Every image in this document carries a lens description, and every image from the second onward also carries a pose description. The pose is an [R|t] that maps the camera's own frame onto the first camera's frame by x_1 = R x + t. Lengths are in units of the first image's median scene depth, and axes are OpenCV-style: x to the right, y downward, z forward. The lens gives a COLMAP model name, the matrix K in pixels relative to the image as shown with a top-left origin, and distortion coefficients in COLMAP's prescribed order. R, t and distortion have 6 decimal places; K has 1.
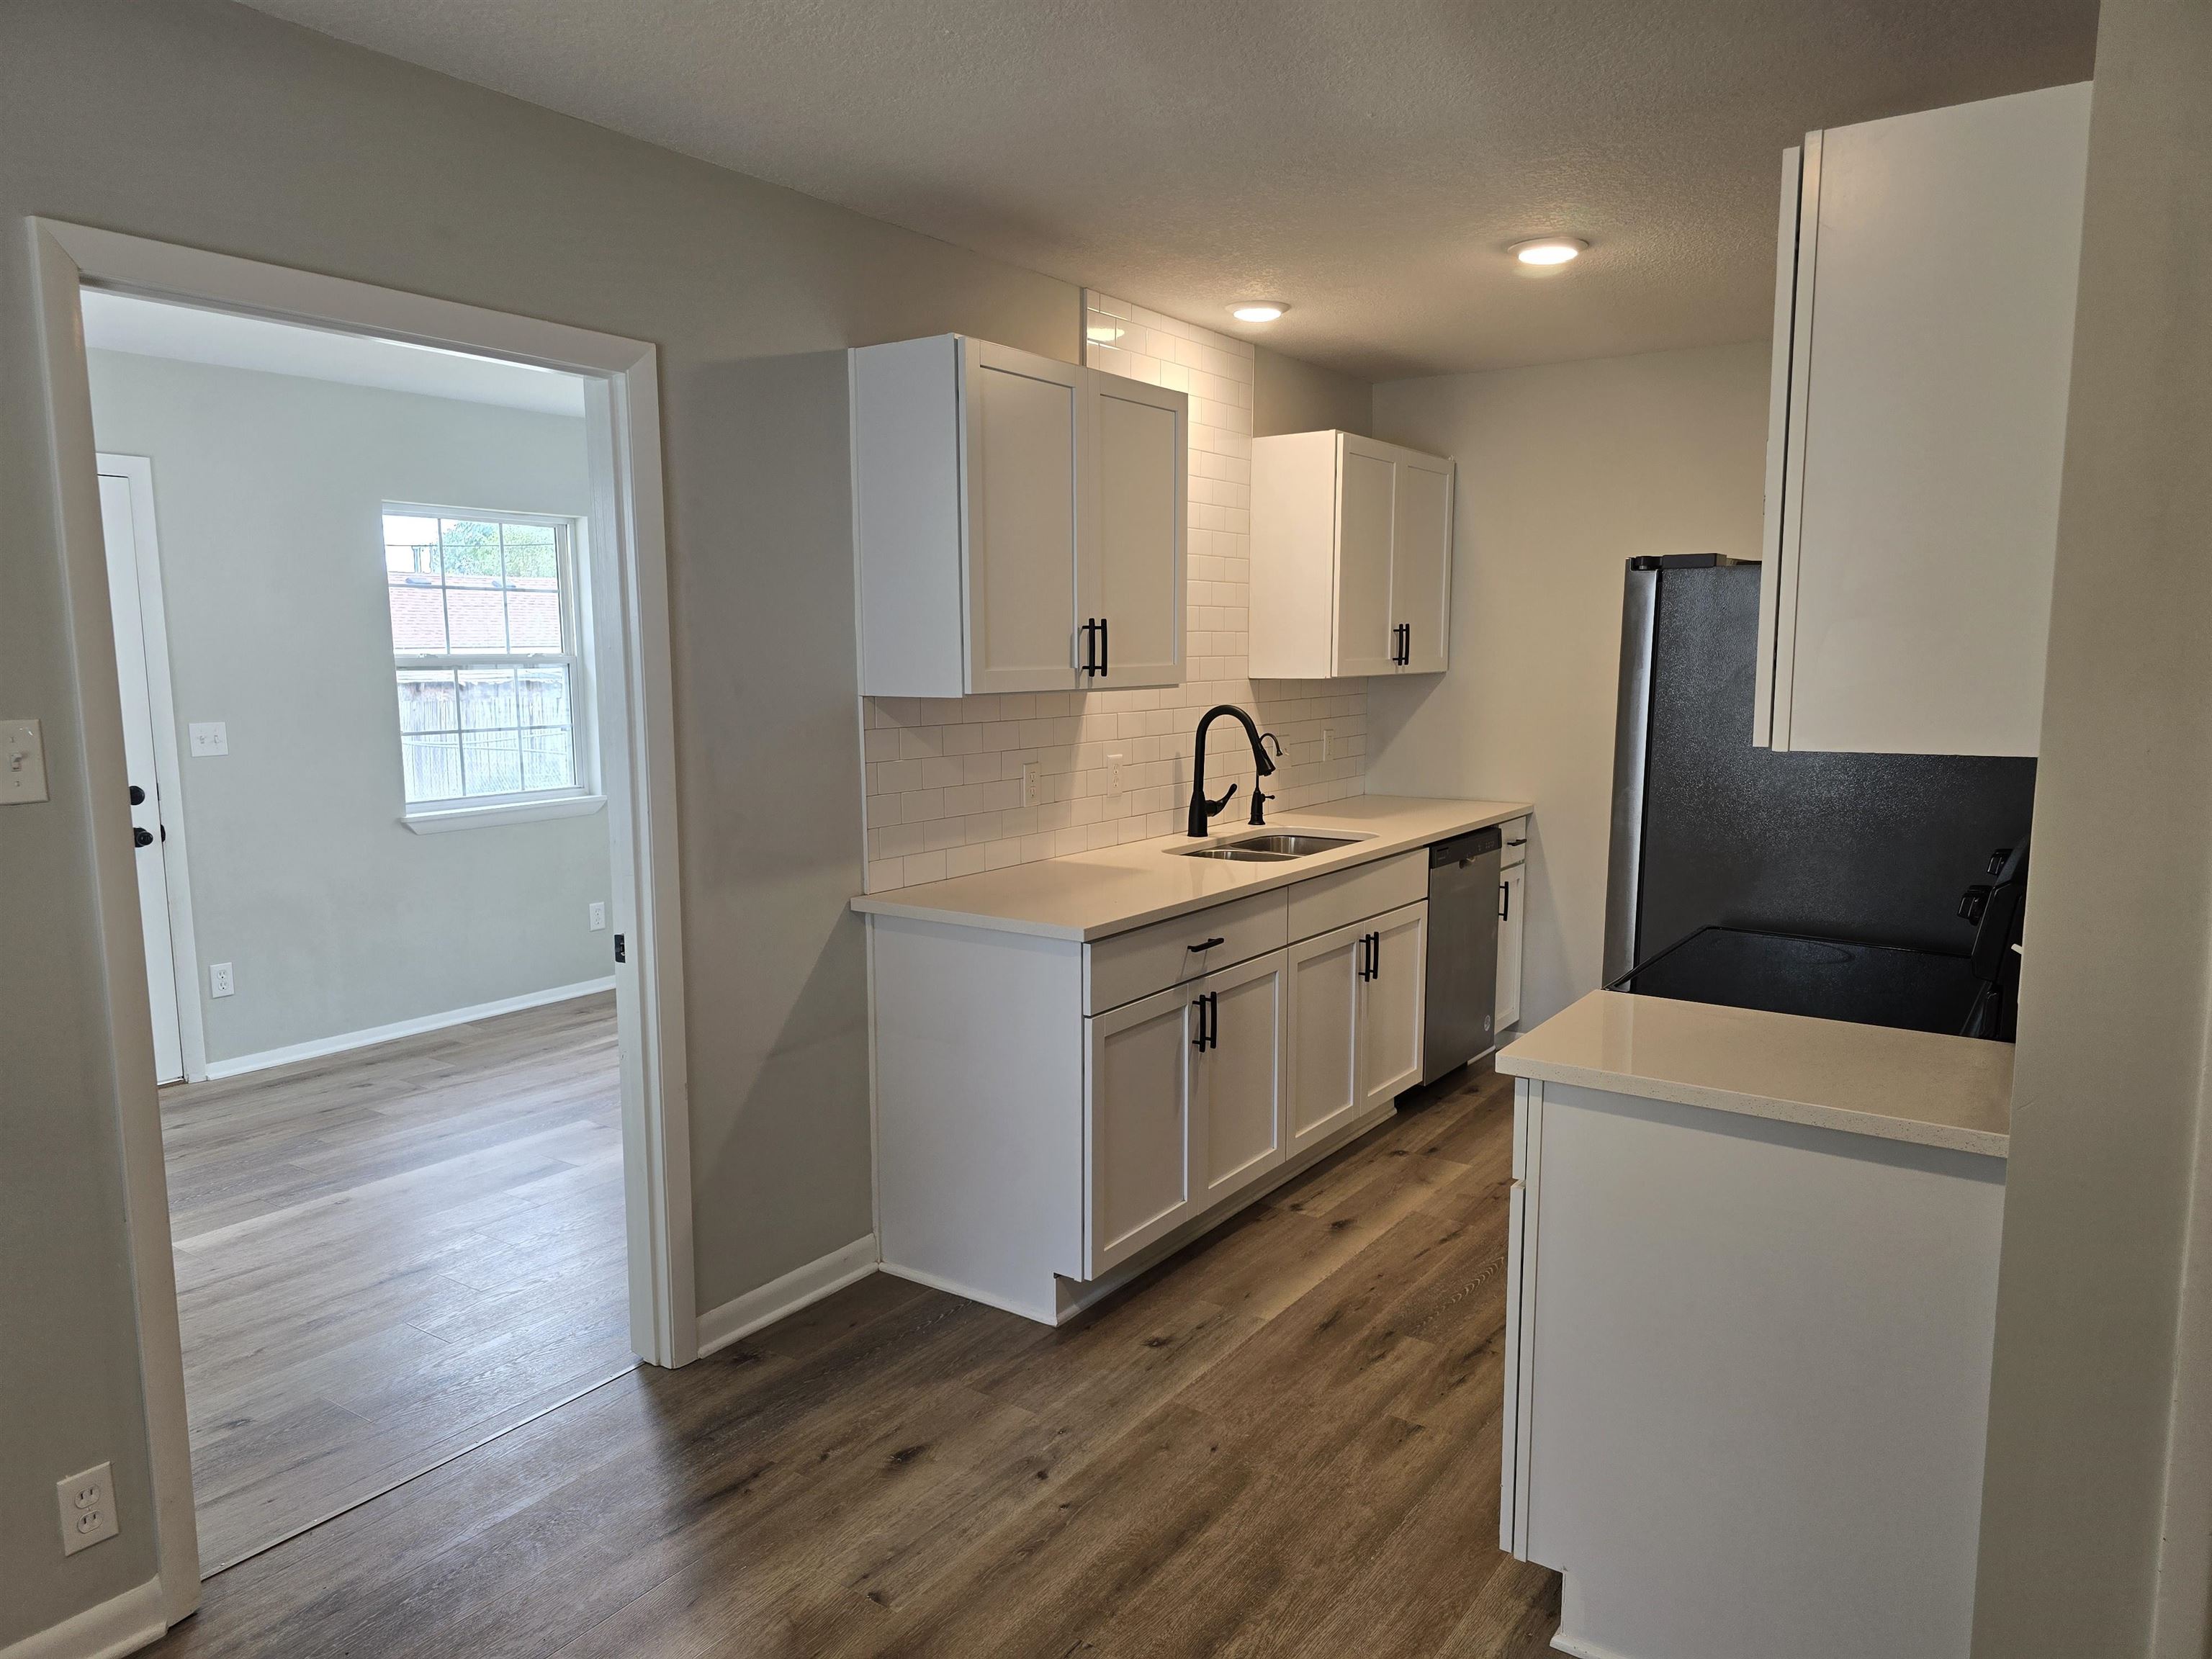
lens RADIAL K [[1515.7, 0, 1088.5], [0, 1515.7, 851.4], [0, 0, 1]] dist [0.052354, -0.042365]
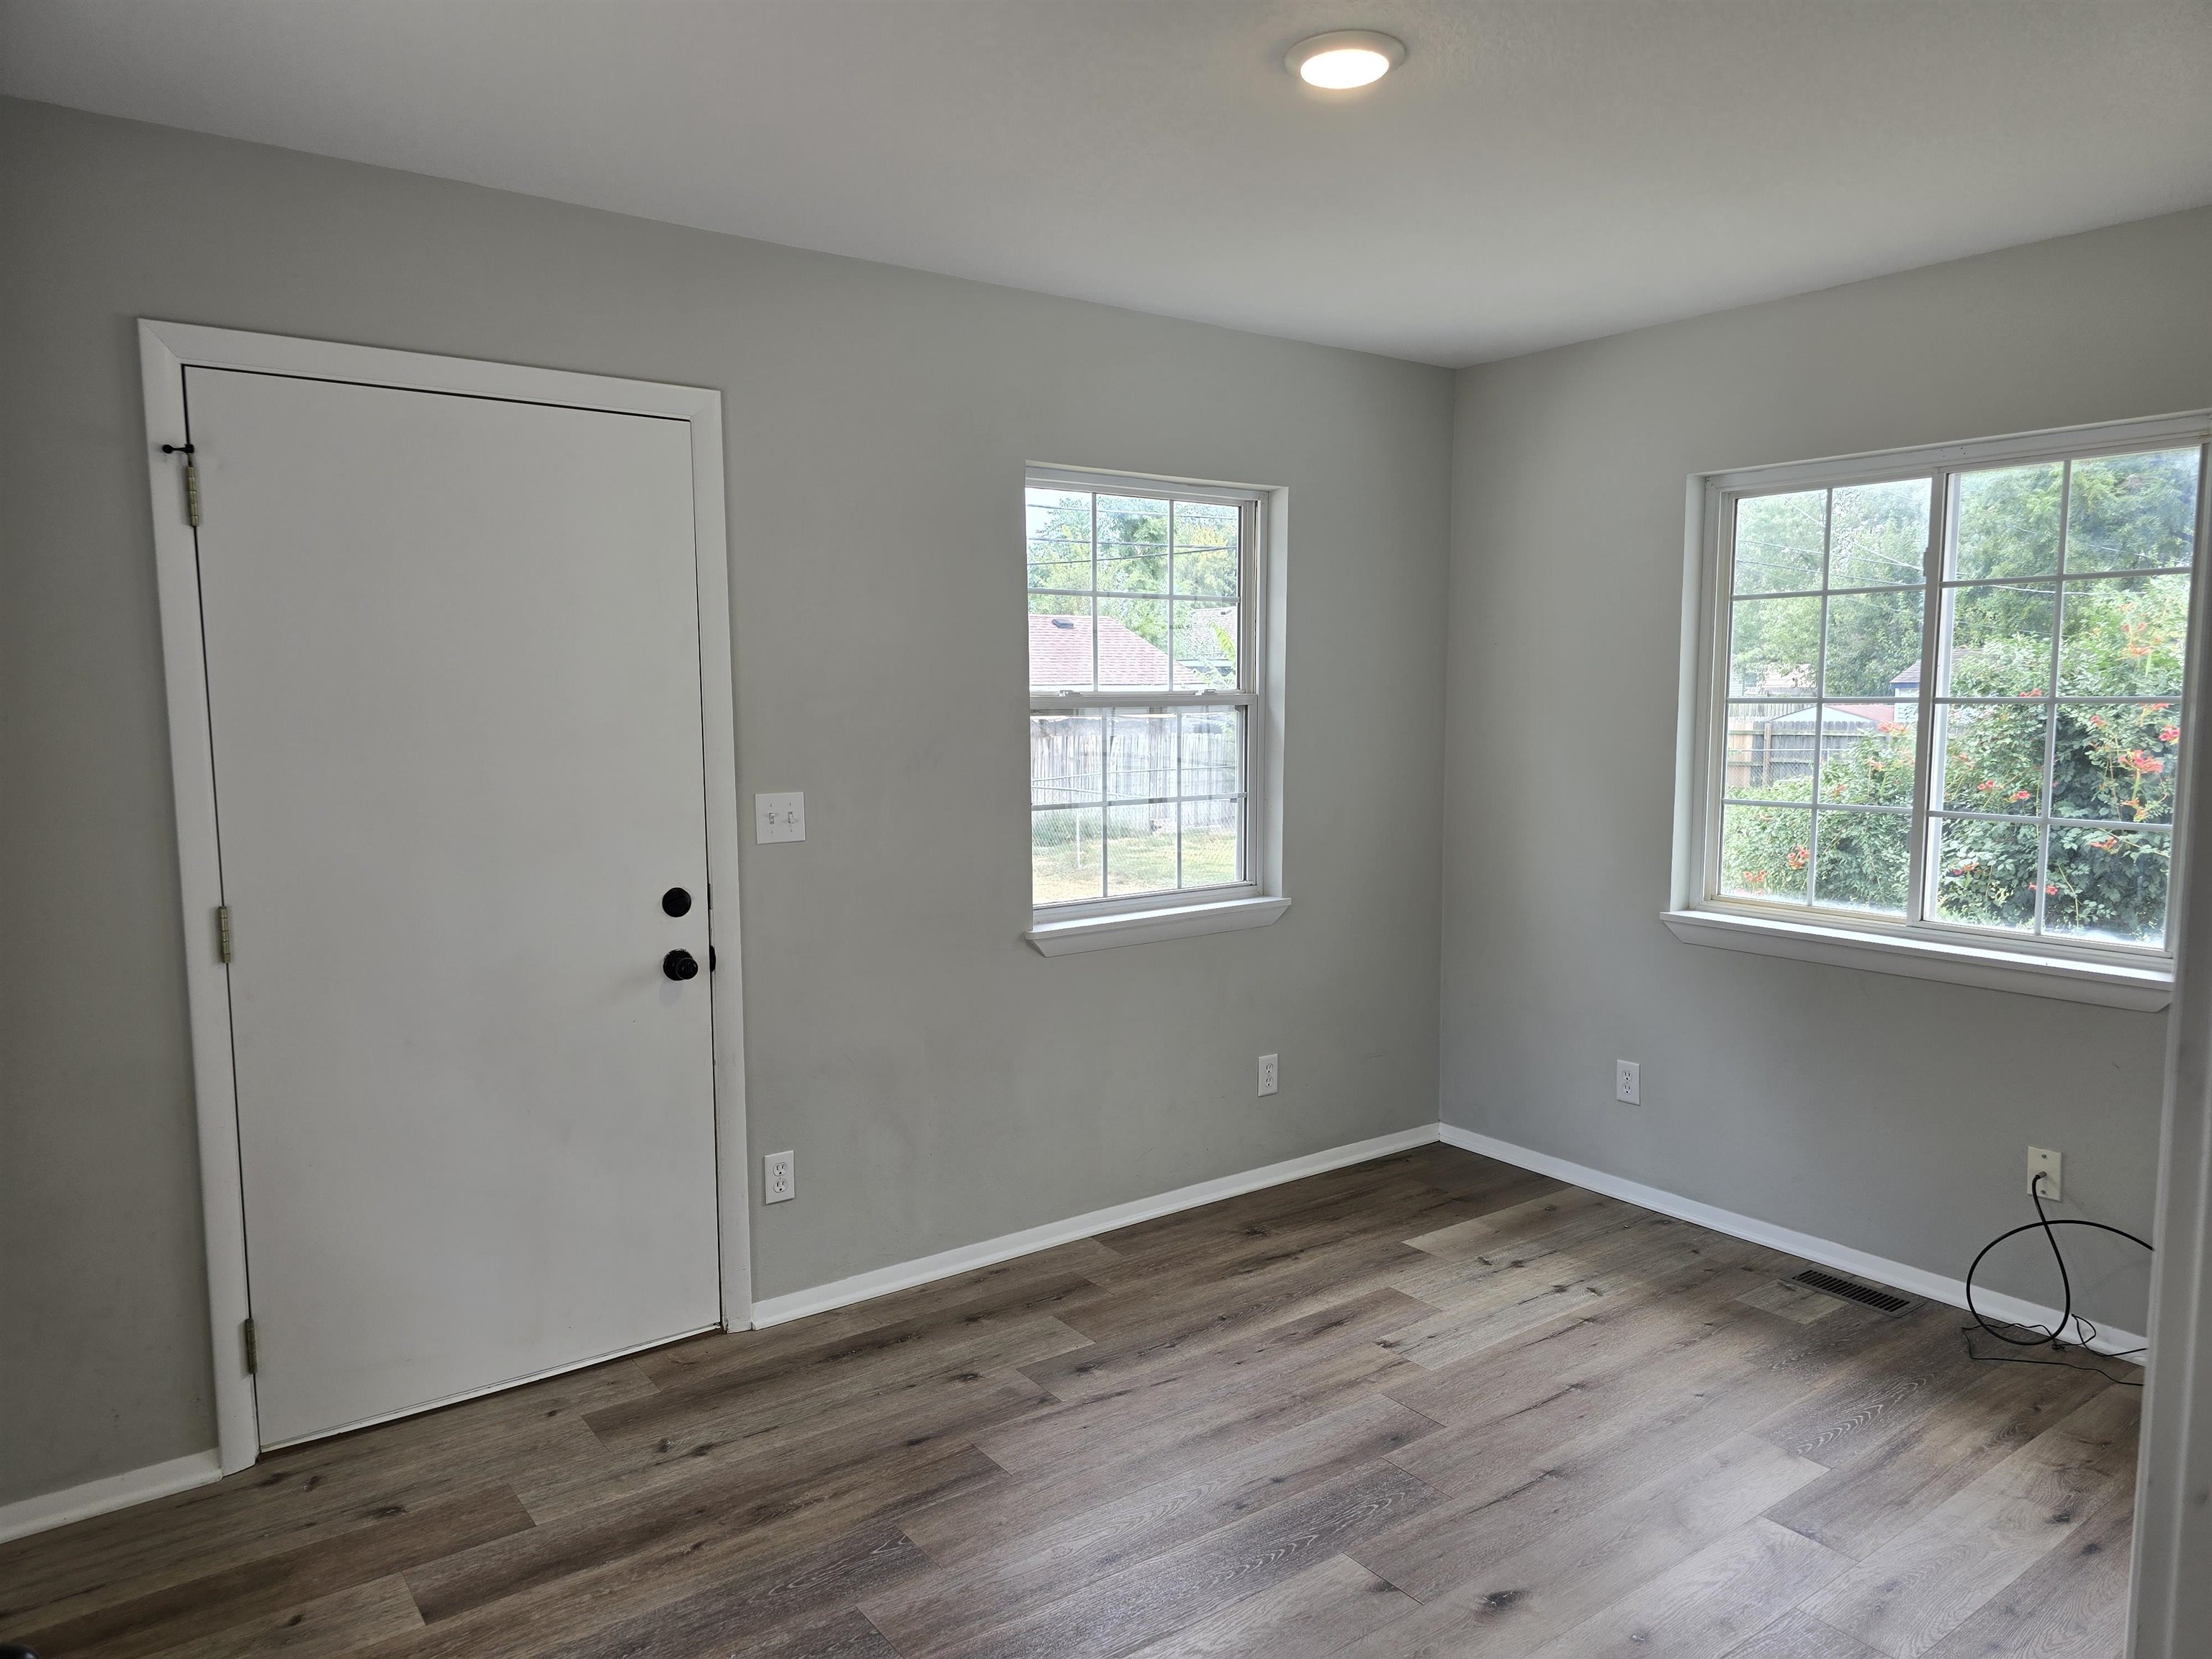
lens RADIAL K [[1492.8, 0, 1104.6], [0, 1492.8, 857.5], [0, 0, 1]] dist [0.054168, -0.079169]
pose [[0.949221, 0.043550, -0.311581, -0.334238], [-0.048129, 0.998816, -0.007018, -0.082207], [0.310906, 0.021658, 0.950194, 0.603752]]
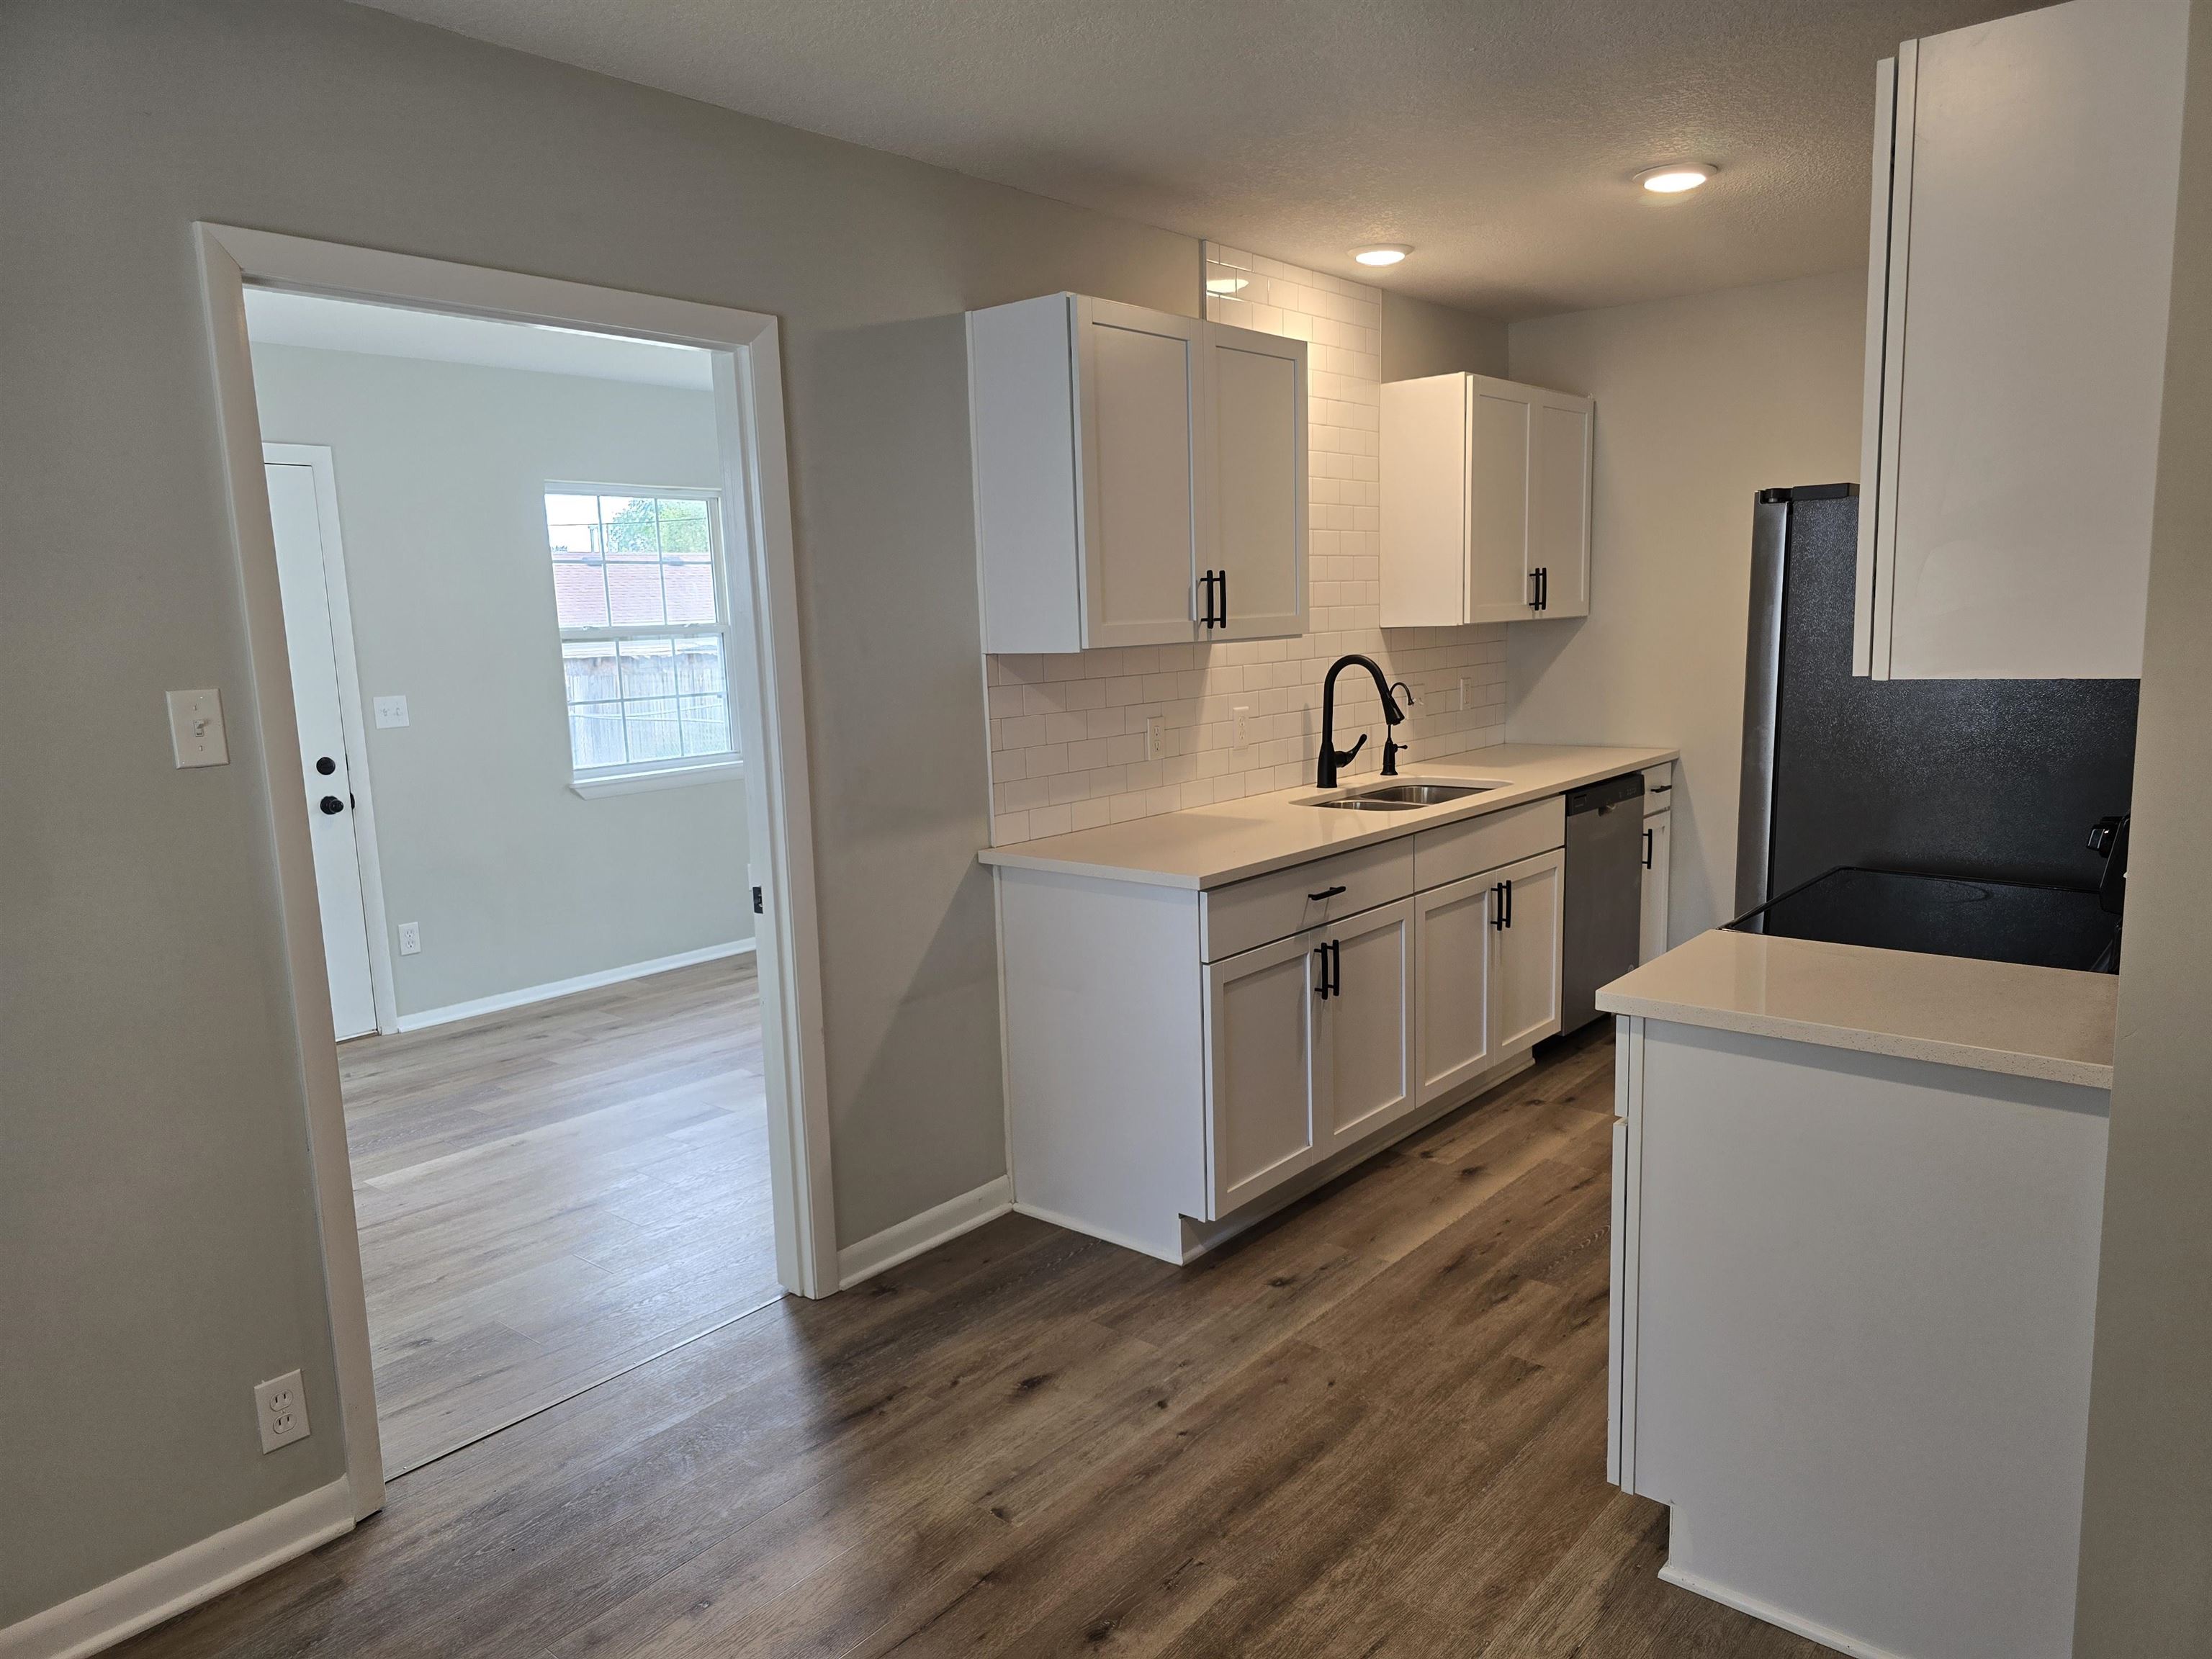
lens RADIAL K [[1513.8, 0, 1109.1], [0, 1513.8, 848.4], [0, 0, 1]] dist [0.054296, -0.048841]
pose [[0.995792, -0.012790, -0.090751, 0.021644], [0.014957, 0.999618, 0.023237, 0.005718], [0.090419, -0.024497, 0.995602, -0.012448]]
